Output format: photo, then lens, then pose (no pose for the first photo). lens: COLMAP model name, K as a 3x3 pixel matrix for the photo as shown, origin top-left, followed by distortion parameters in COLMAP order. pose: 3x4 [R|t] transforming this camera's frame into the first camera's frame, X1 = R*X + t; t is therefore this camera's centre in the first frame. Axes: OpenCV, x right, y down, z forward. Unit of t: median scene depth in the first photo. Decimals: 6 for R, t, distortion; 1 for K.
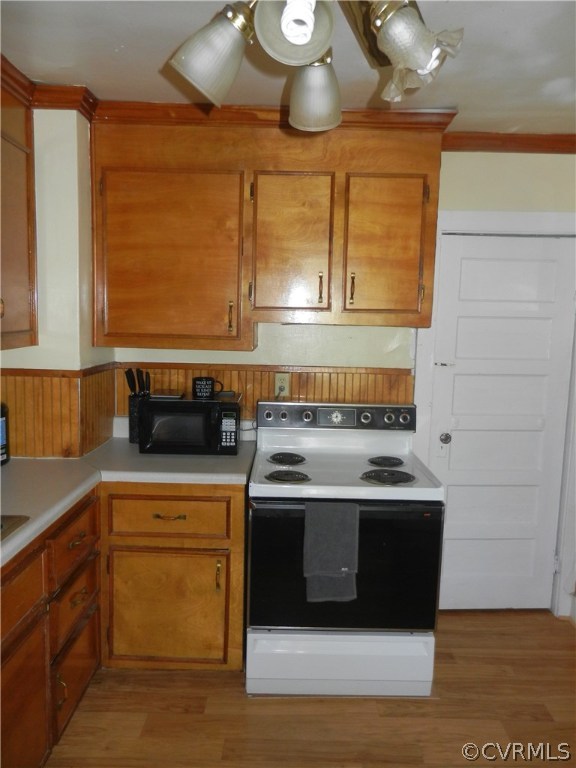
lens RADIAL K [[571.8, 0, 289.4], [0, 571.8, 381.0], [0, 0, 1]] dist [0.005785, 0.005875]
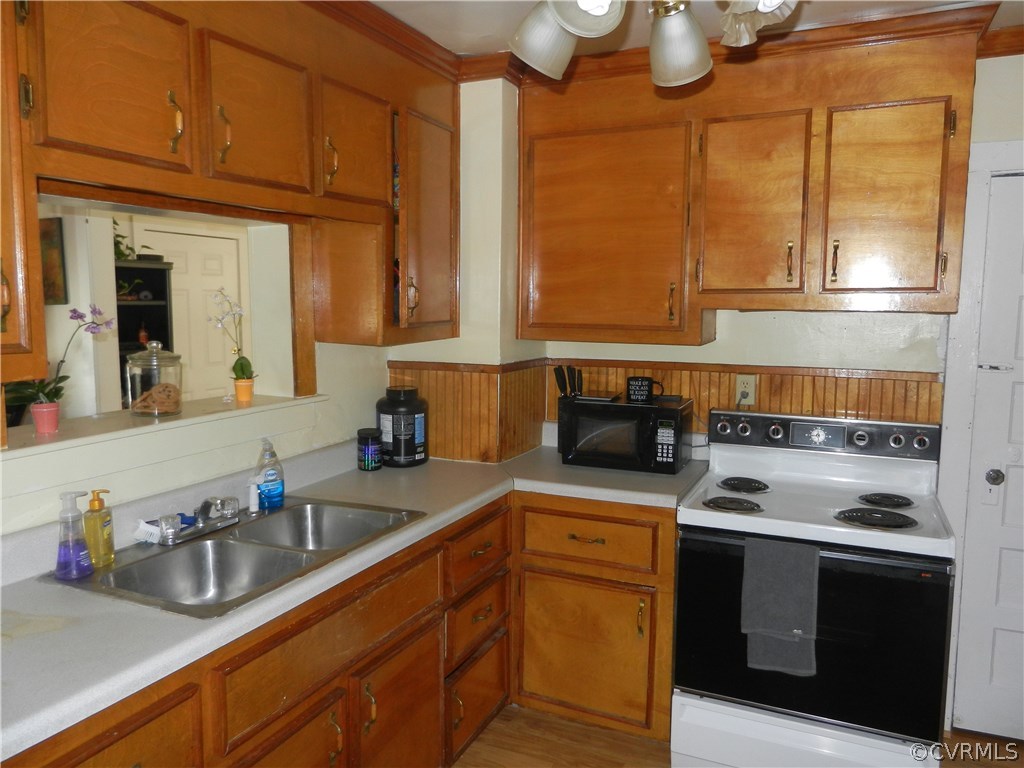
lens RADIAL K [[762.4, 0, 498.6], [0, 762.4, 381.3], [0, 0, 1]] dist [0.005785, 0.005875]
pose [[0.904898, 0.026079, -0.424829, 0.141625], [-0.033533, 0.999387, -0.010076, 0.019043], [0.424305, 0.023363, 0.905218, -0.080488]]
